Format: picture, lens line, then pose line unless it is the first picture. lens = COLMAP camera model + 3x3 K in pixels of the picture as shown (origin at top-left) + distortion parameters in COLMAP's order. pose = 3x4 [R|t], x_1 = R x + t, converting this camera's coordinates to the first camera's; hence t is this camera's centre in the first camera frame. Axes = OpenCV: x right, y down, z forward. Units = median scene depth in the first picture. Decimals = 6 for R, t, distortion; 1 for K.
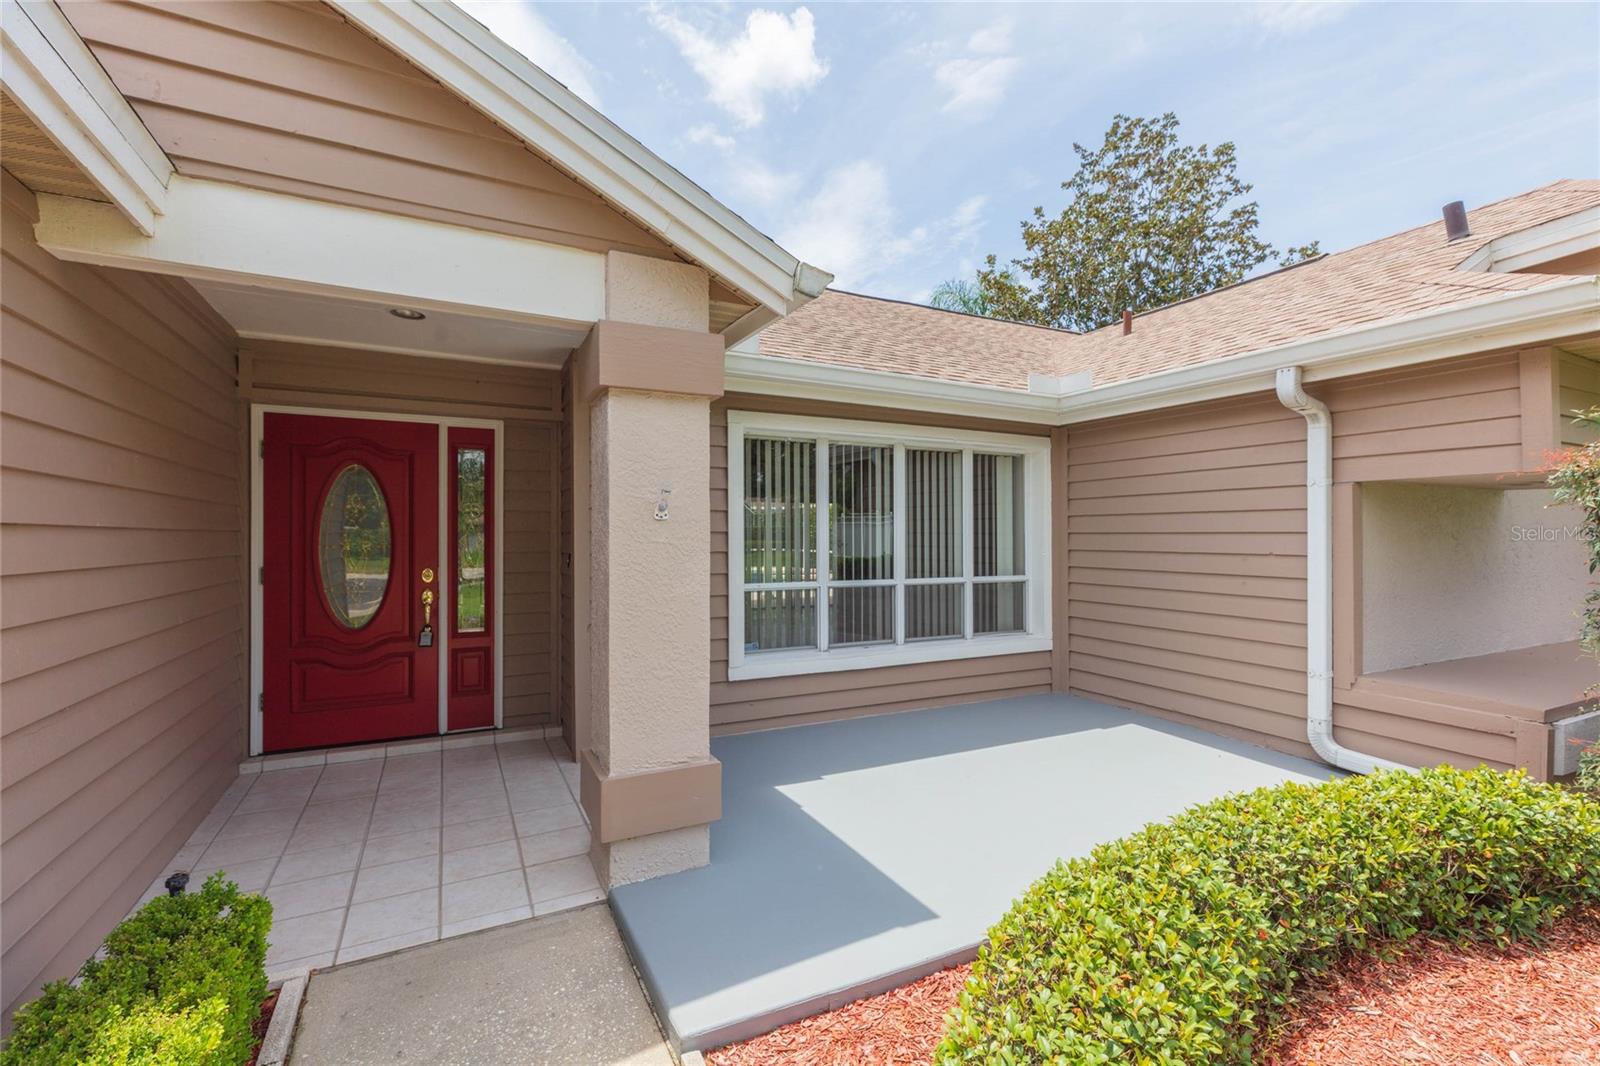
lens RADIAL K [[720.2, 0, 814.8], [0, 720.2, 534.9], [0, 0, 1]] dist [0.003011, 0.000566]
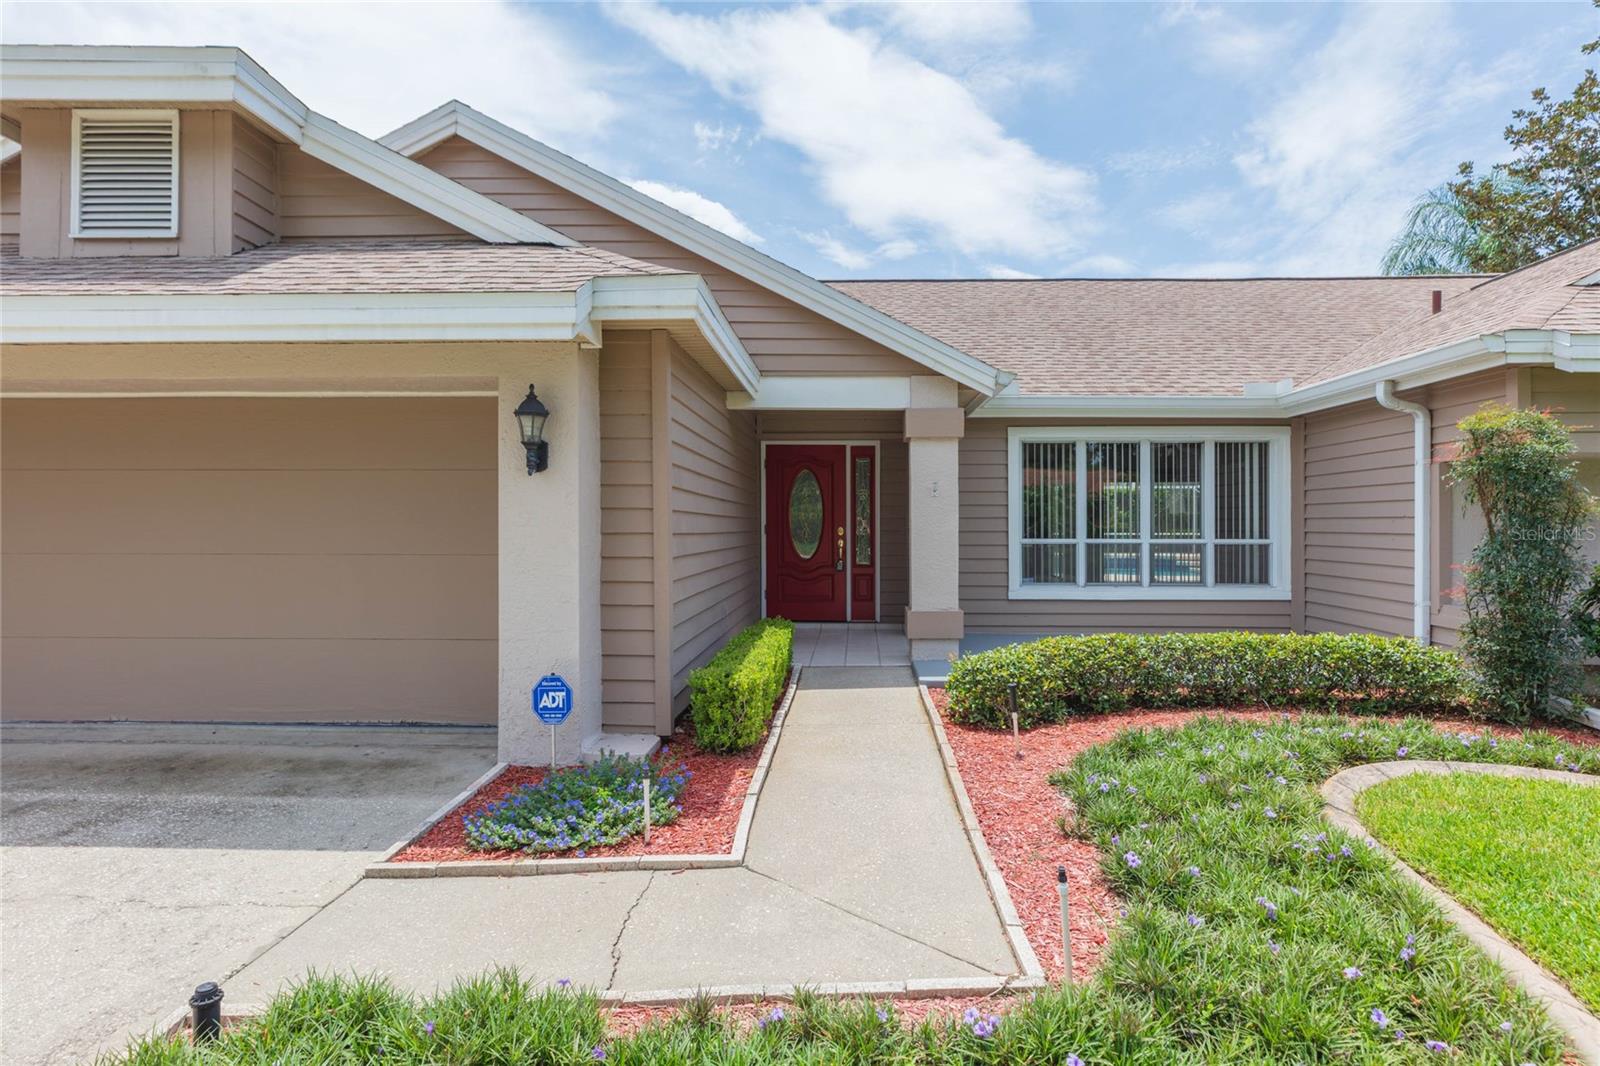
lens RADIAL K [[891.5, 0, 826.2], [0, 891.5, 527.9], [0, 0, 1]] dist [-0.003009, -0.004311]
pose [[0.871802, 0.001546, -0.489855, 0.406979], [0.001085, 0.999986, 0.005088, 0.030406], [0.489857, -0.004967, 0.871789, -0.747661]]
